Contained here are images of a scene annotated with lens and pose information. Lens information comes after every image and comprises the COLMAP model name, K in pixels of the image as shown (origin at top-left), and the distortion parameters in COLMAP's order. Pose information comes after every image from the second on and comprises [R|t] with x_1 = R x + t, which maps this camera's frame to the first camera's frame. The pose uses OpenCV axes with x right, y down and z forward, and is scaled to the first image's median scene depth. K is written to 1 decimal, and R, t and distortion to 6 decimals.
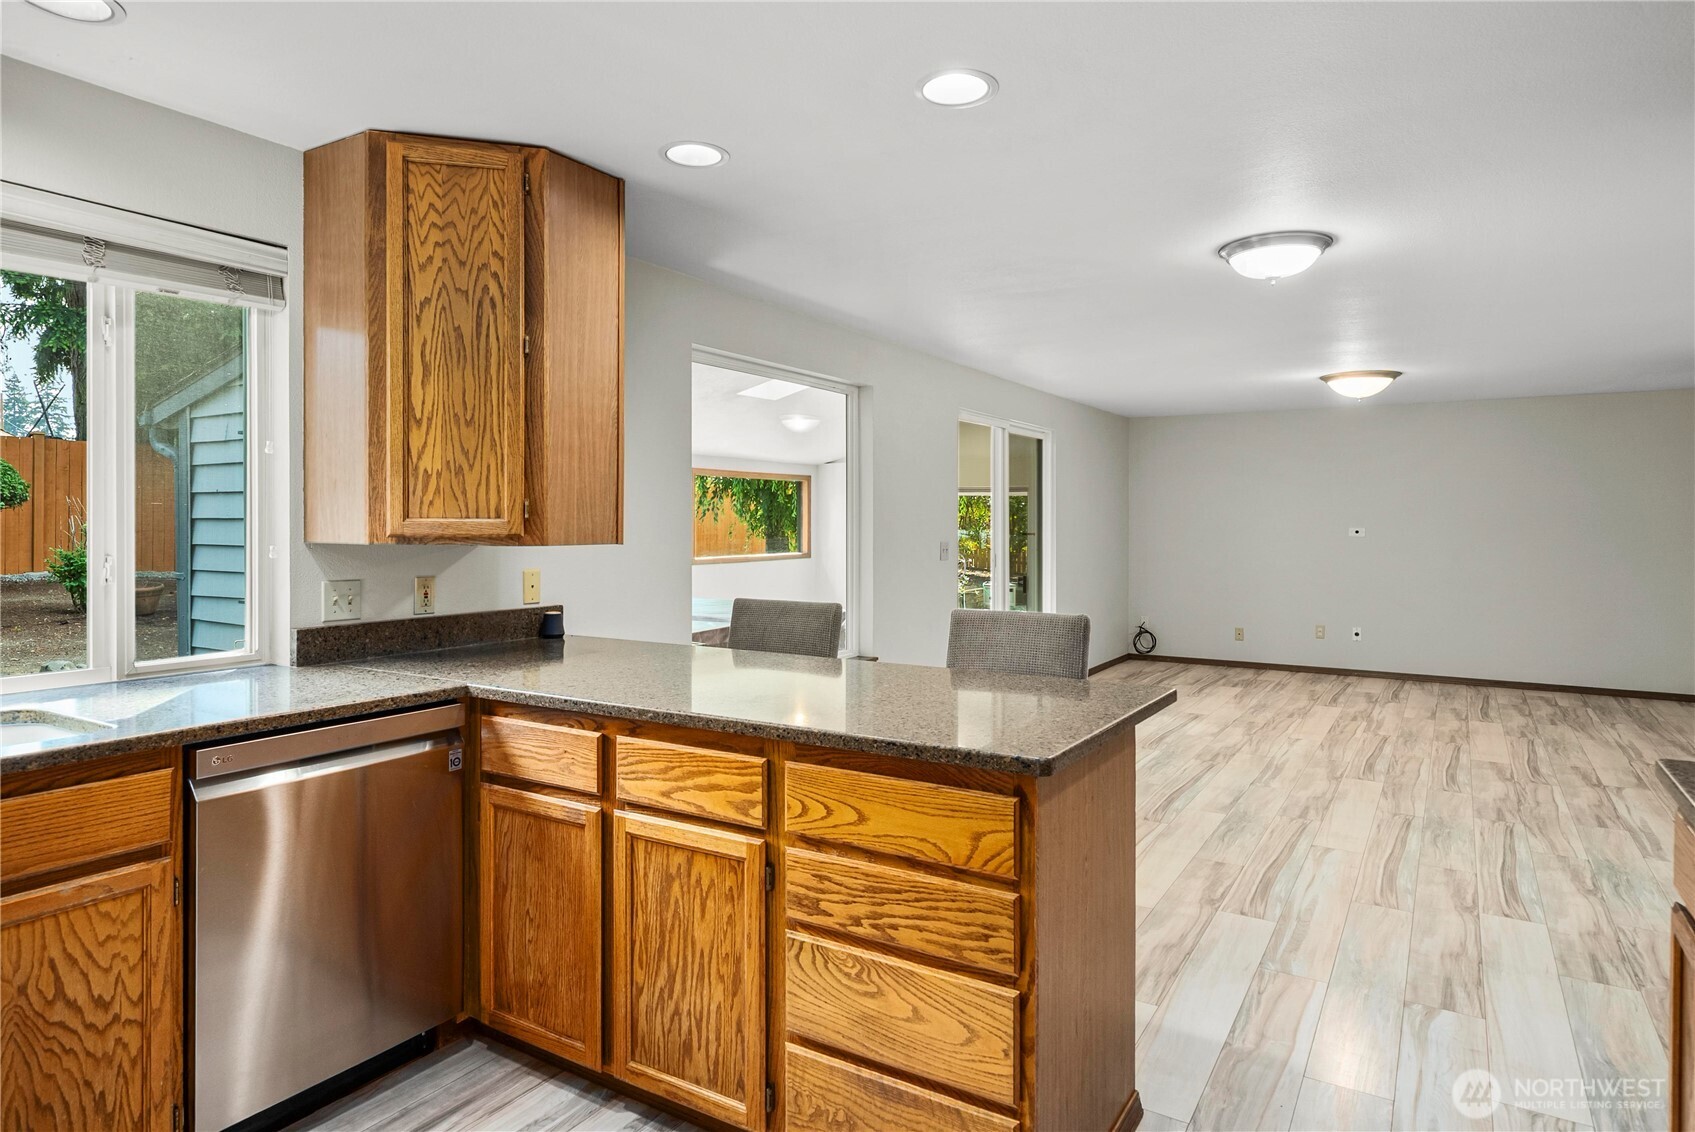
lens RADIAL K [[992.2, 0, 848.4], [0, 992.2, 528.3], [0, 0, 1]] dist [0.000874, 0.000312]
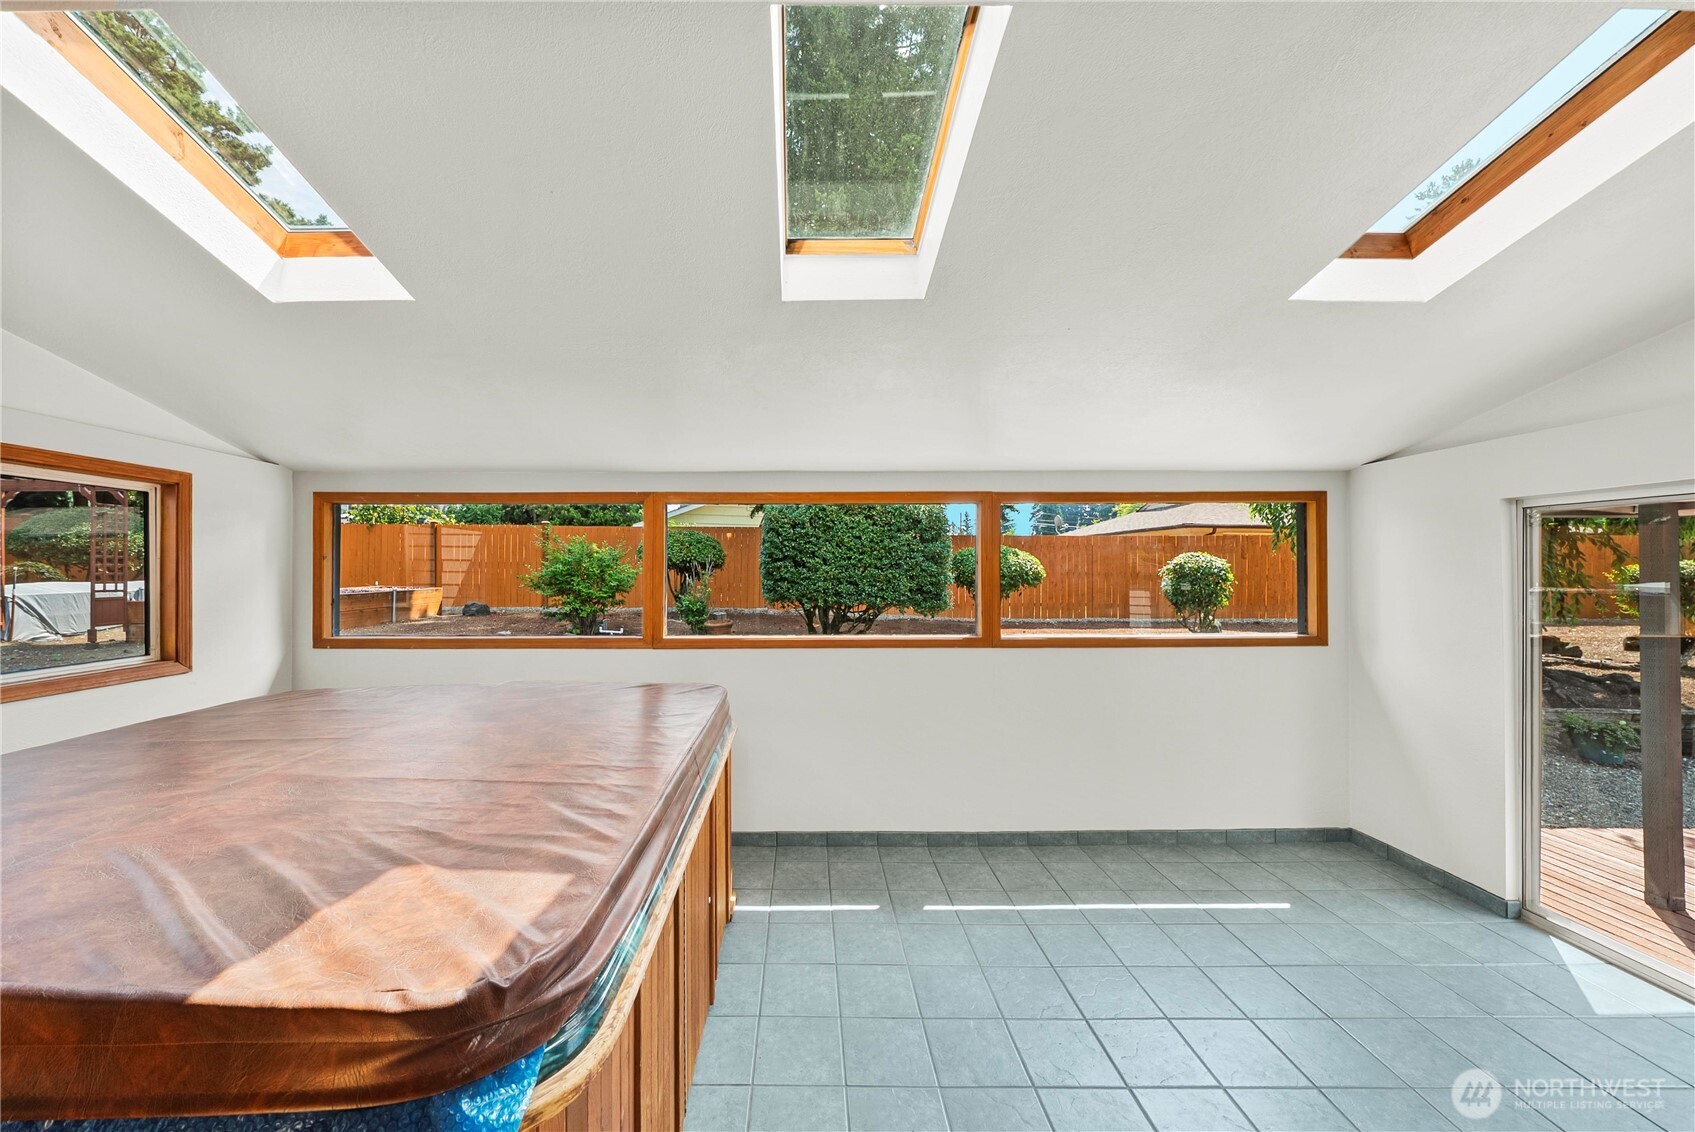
lens RADIAL K [[606.6, 0, 803.0], [0, 606.6, 571.3], [0, 0, 1]] dist [-0.018843, 0.000071]
pose [[0.530980, -0.007437, -0.847352, 0.371736], [-0.005314, 0.999913, -0.012106, -0.021379], [0.847368, 0.010931, 0.530894, 2.576717]]
